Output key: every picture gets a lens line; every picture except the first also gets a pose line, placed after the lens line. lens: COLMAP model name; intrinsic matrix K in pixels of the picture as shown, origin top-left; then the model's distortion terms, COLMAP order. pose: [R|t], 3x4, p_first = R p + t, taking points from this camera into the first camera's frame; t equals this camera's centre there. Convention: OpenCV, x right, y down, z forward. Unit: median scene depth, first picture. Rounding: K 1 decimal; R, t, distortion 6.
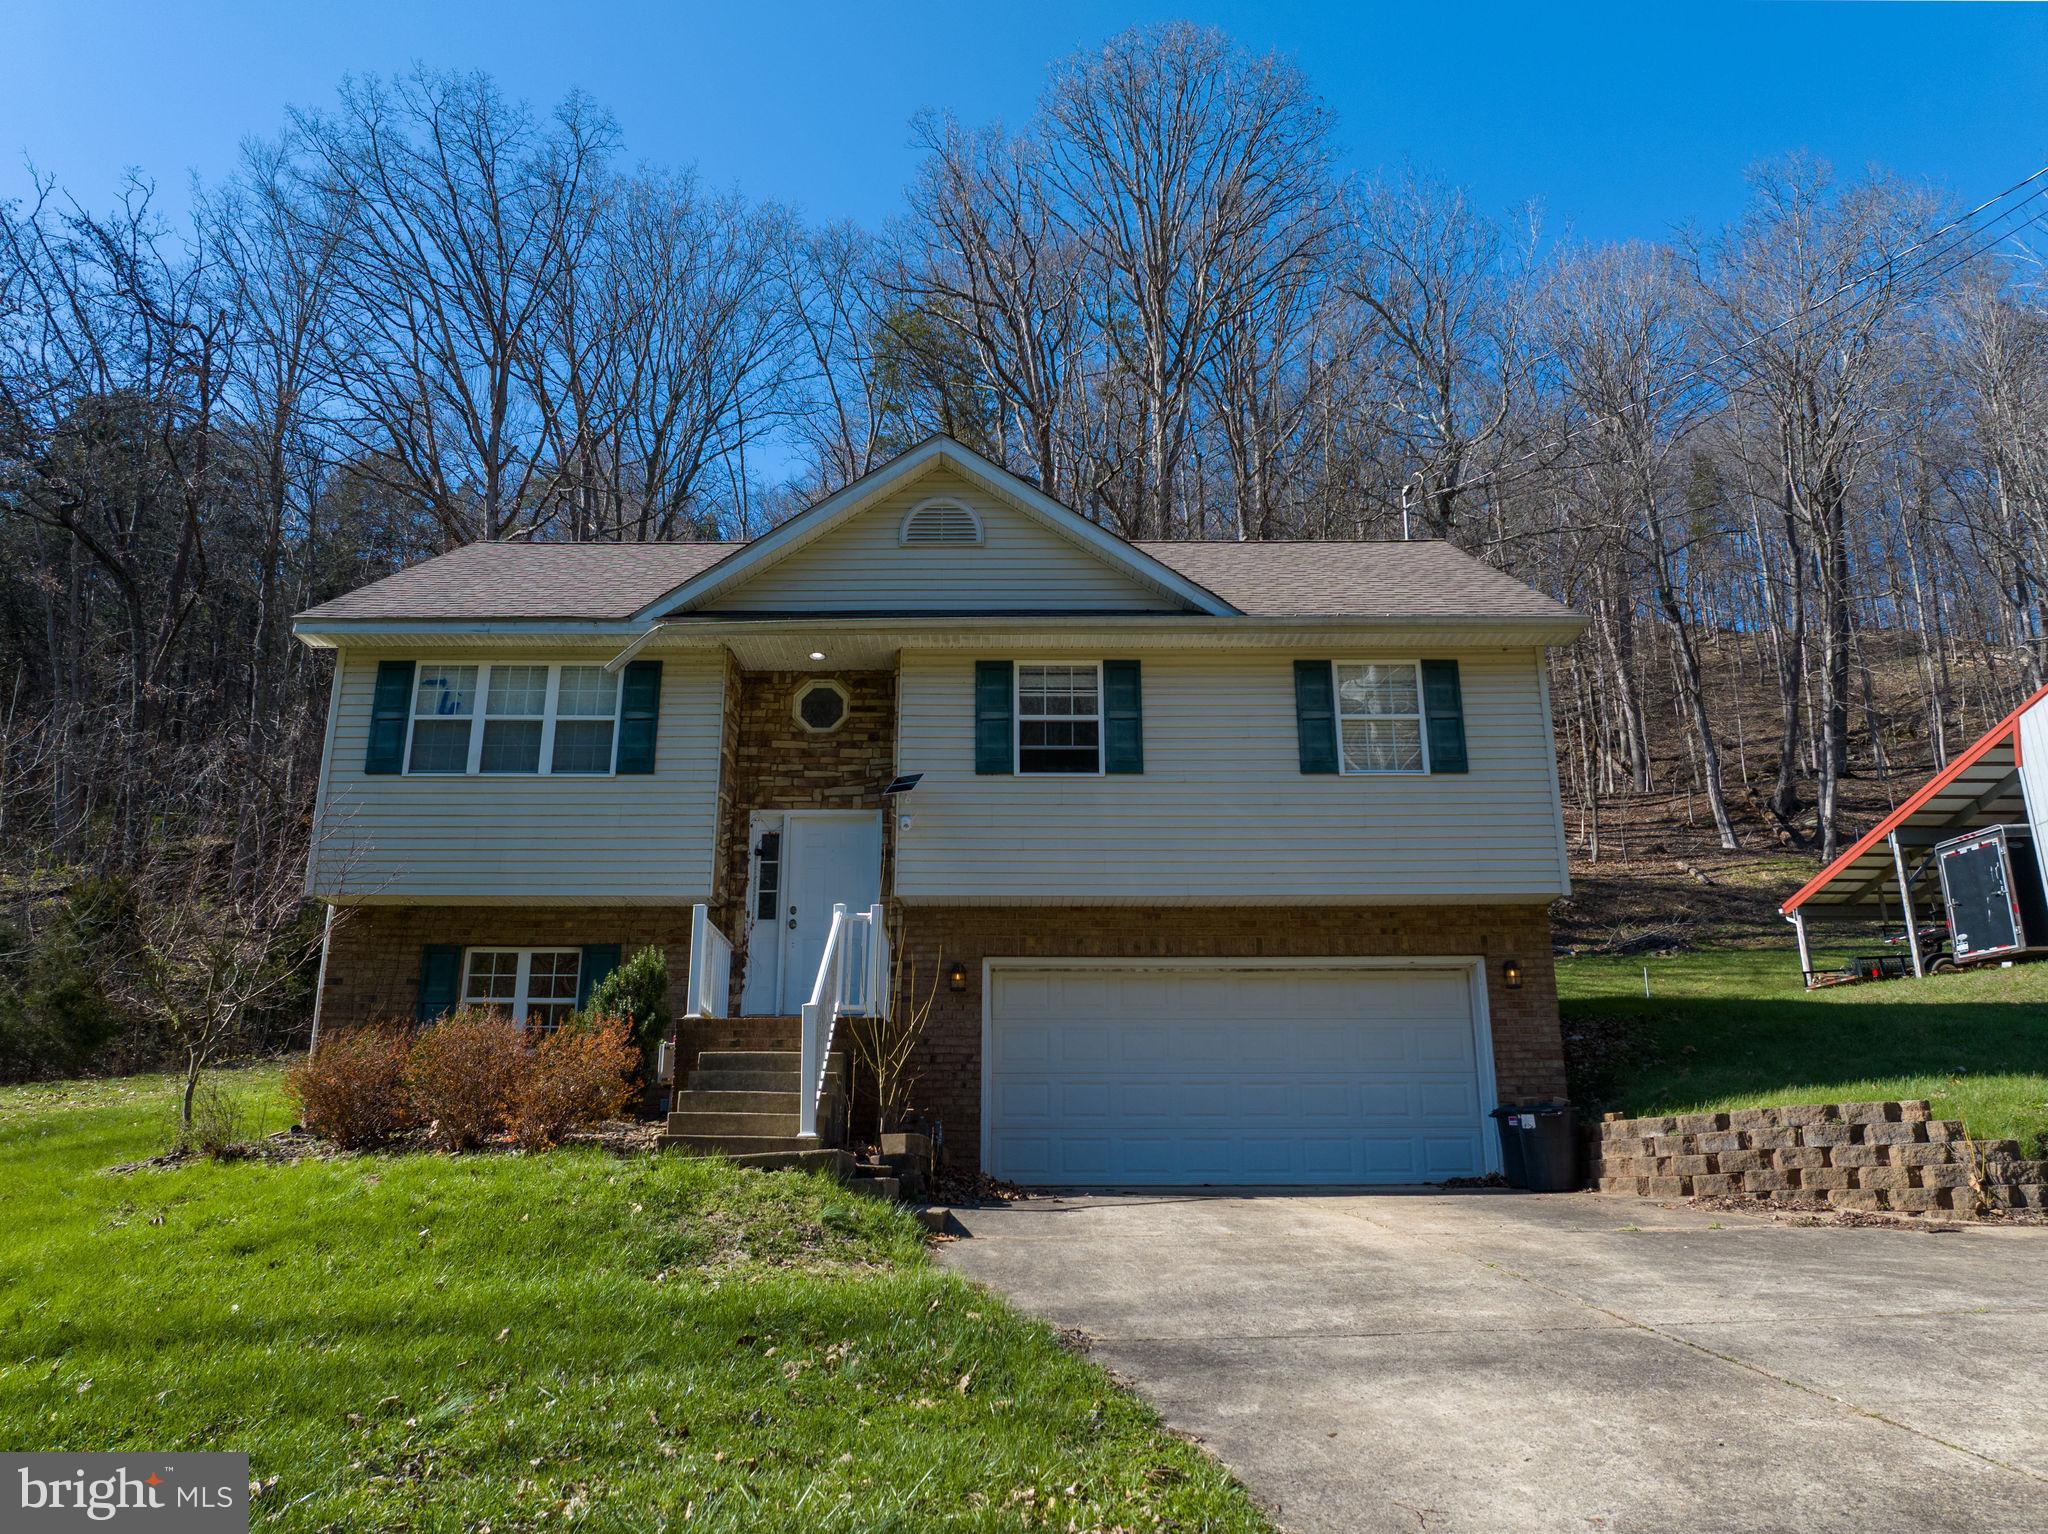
lens RADIAL K [[1444.9, 0, 1026.1], [0, 1444.9, 759.9], [0, 0, 1]] dist [-0.028325, -0.019851]
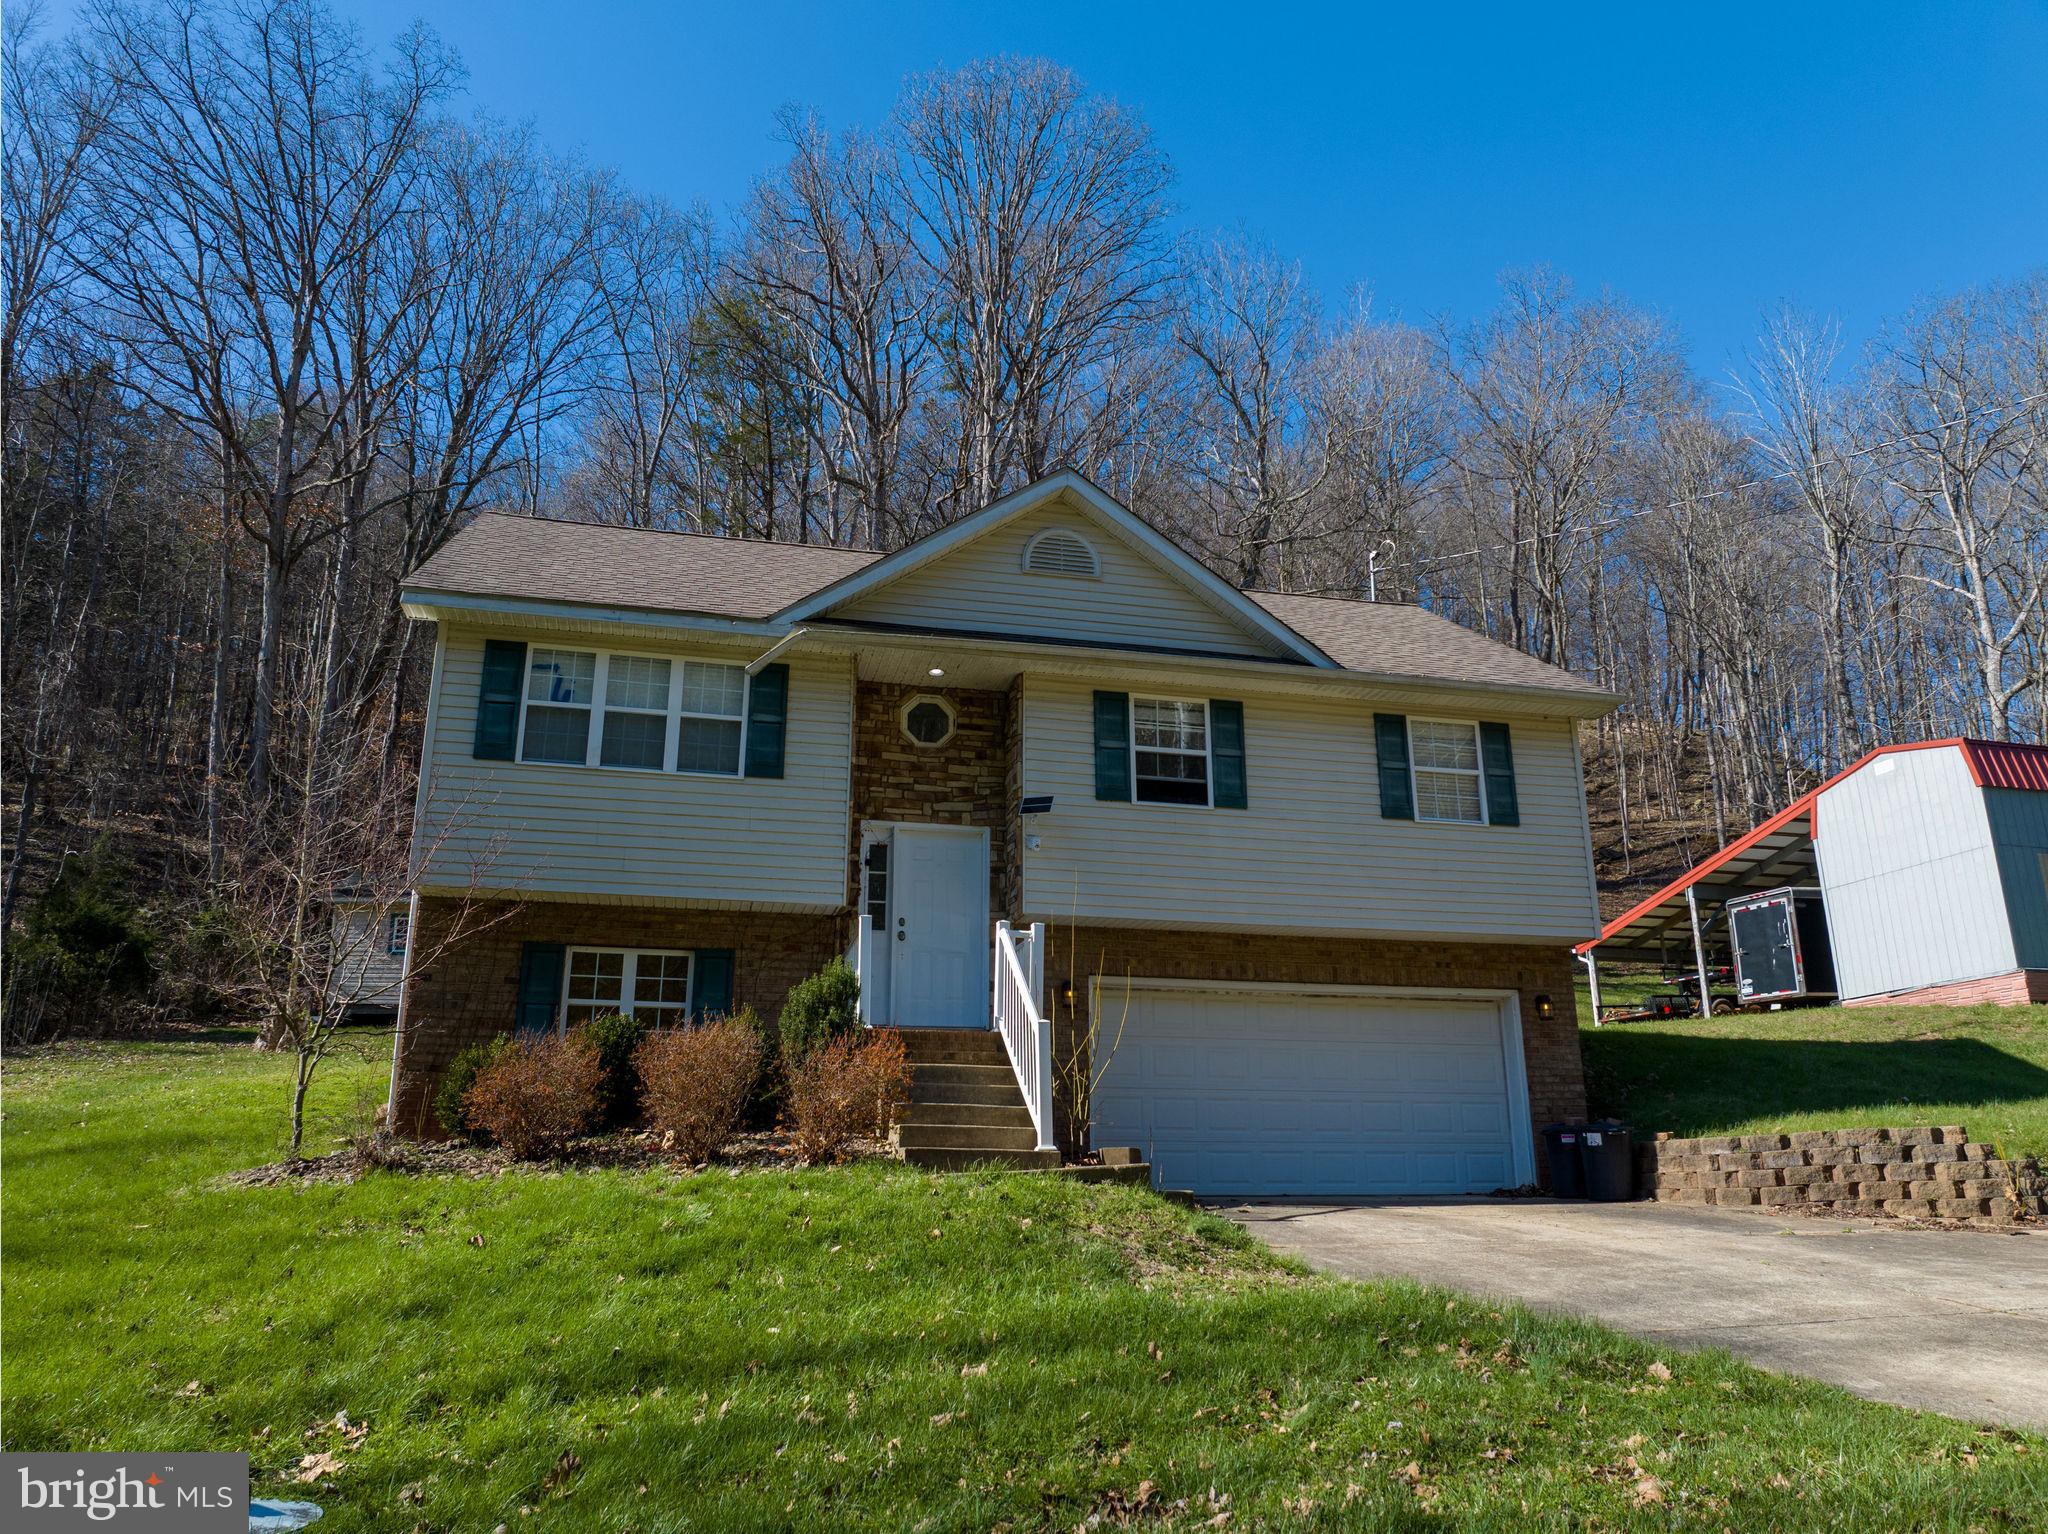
lens RADIAL K [[1441.6, 0, 1024.8], [0, 1441.6, 762.2], [0, 0, 1]] dist [-0.037192, -0.001734]
pose [[0.972228, 0.069006, 0.223629, -0.315117], [-0.068576, 0.997599, -0.009700, -0.003414], [-0.223761, -0.005905, 0.974626, 0.000431]]
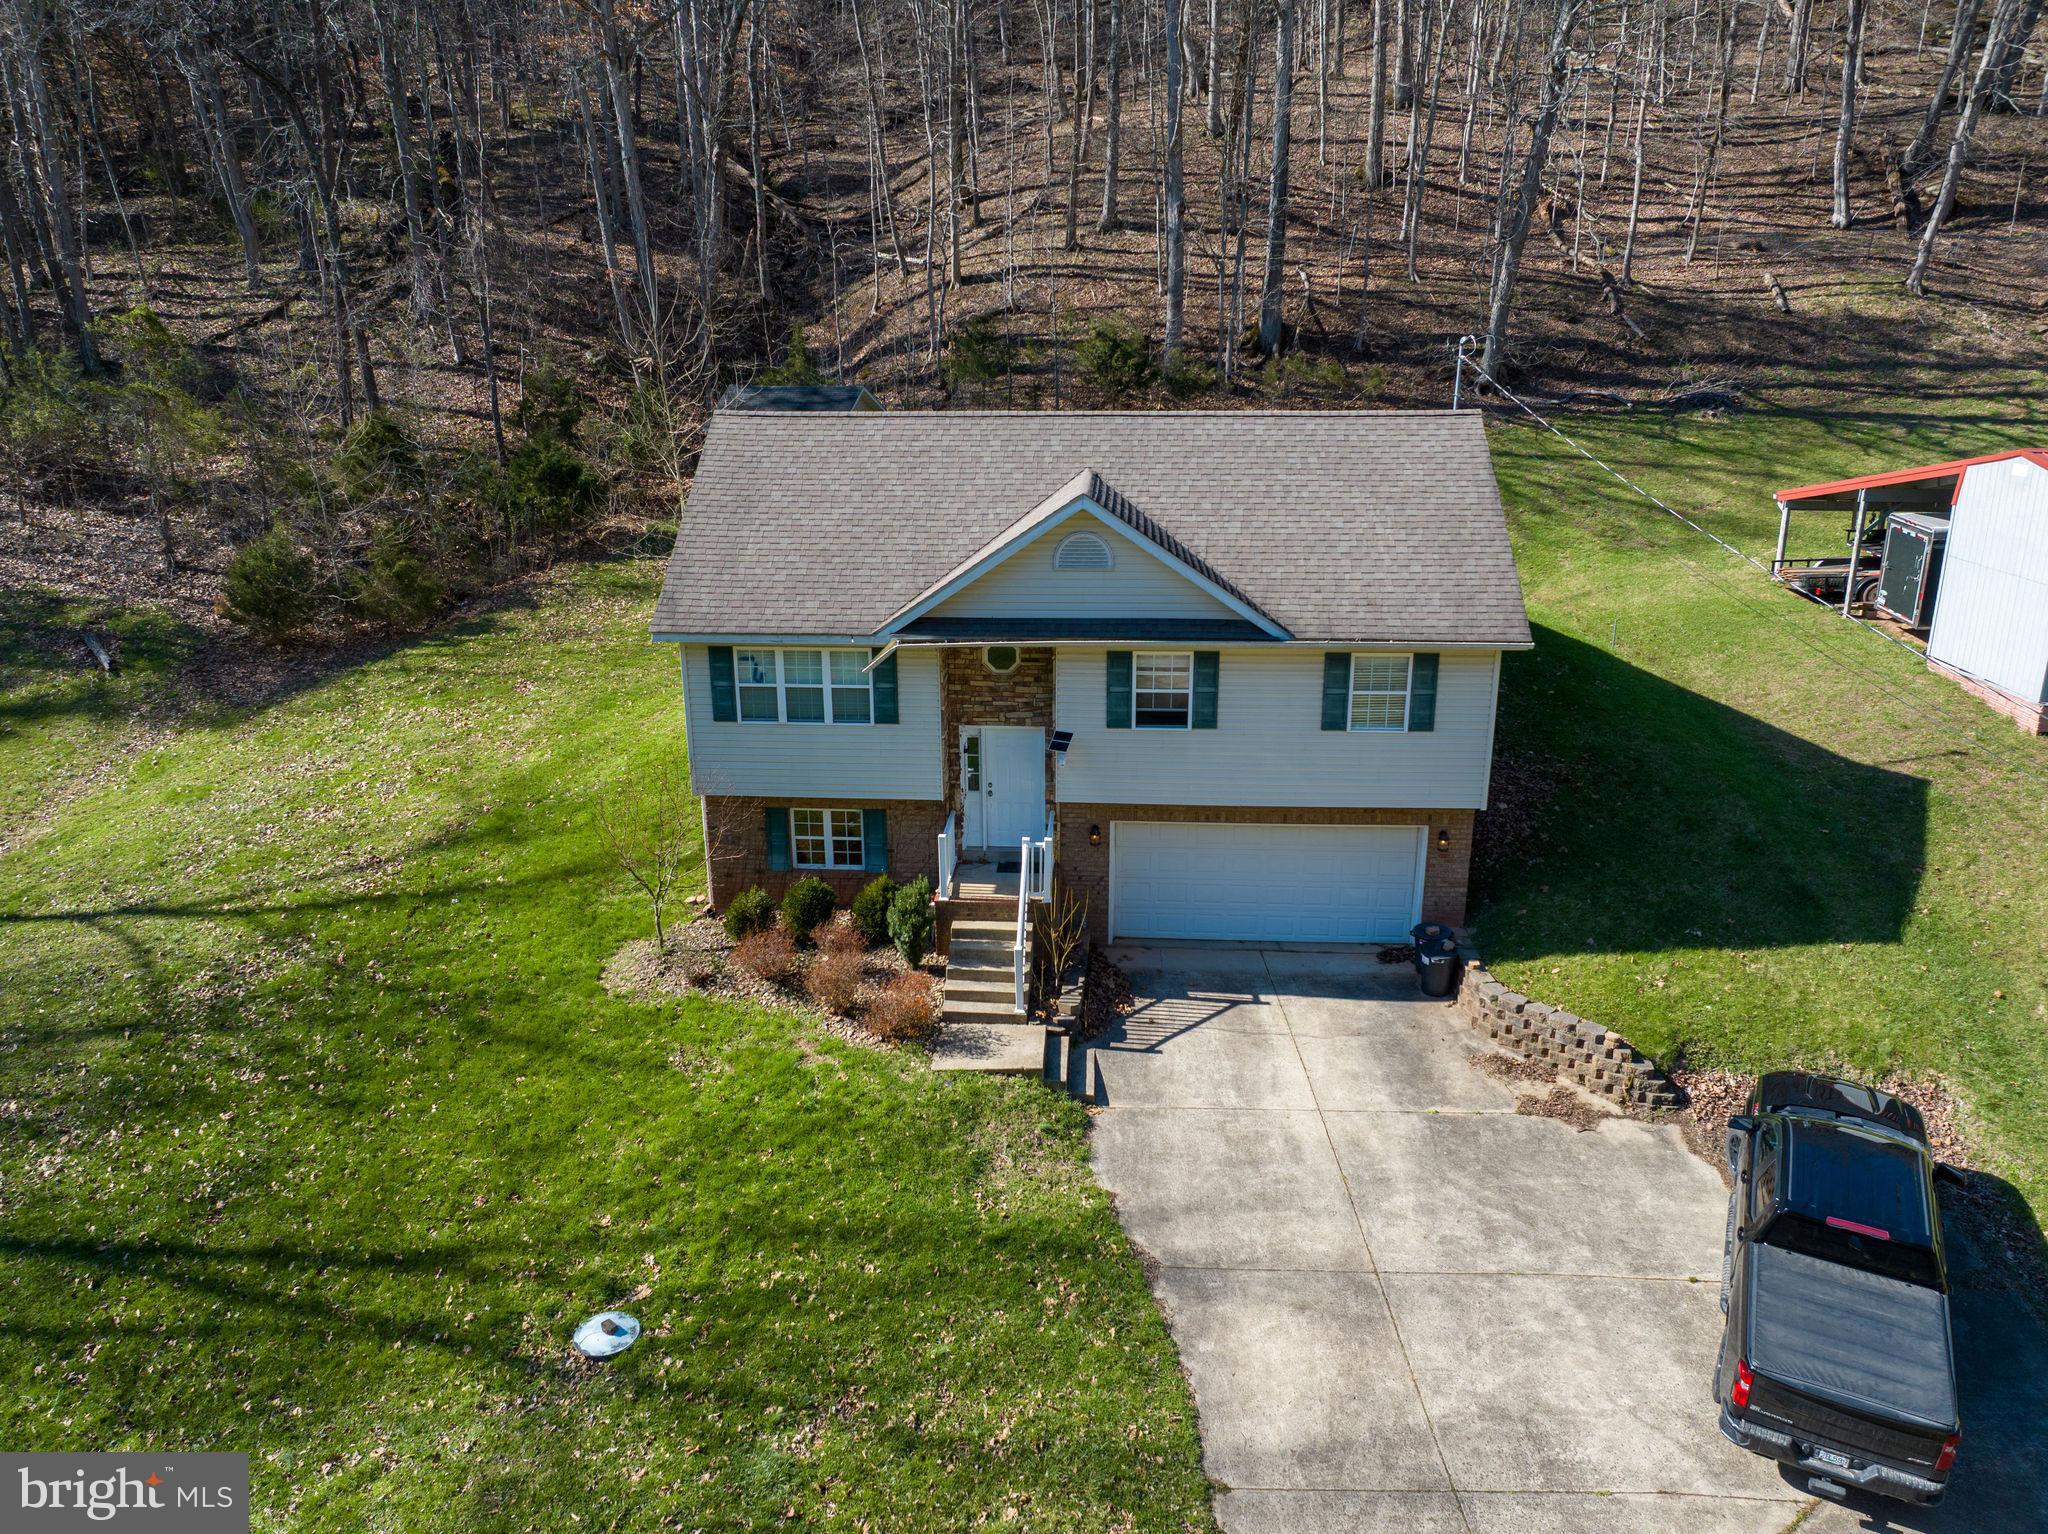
lens RADIAL K [[1441.6, 0, 1024.8], [0, 1441.6, 762.2], [0, 0, 1]] dist [-0.037192, -0.001734]
pose [[0.997487, 0.017154, -0.068748, -0.016053], [0.024984, 0.822785, 0.567804, -0.821891], [0.066305, -0.568094, 0.820288, -0.280220]]
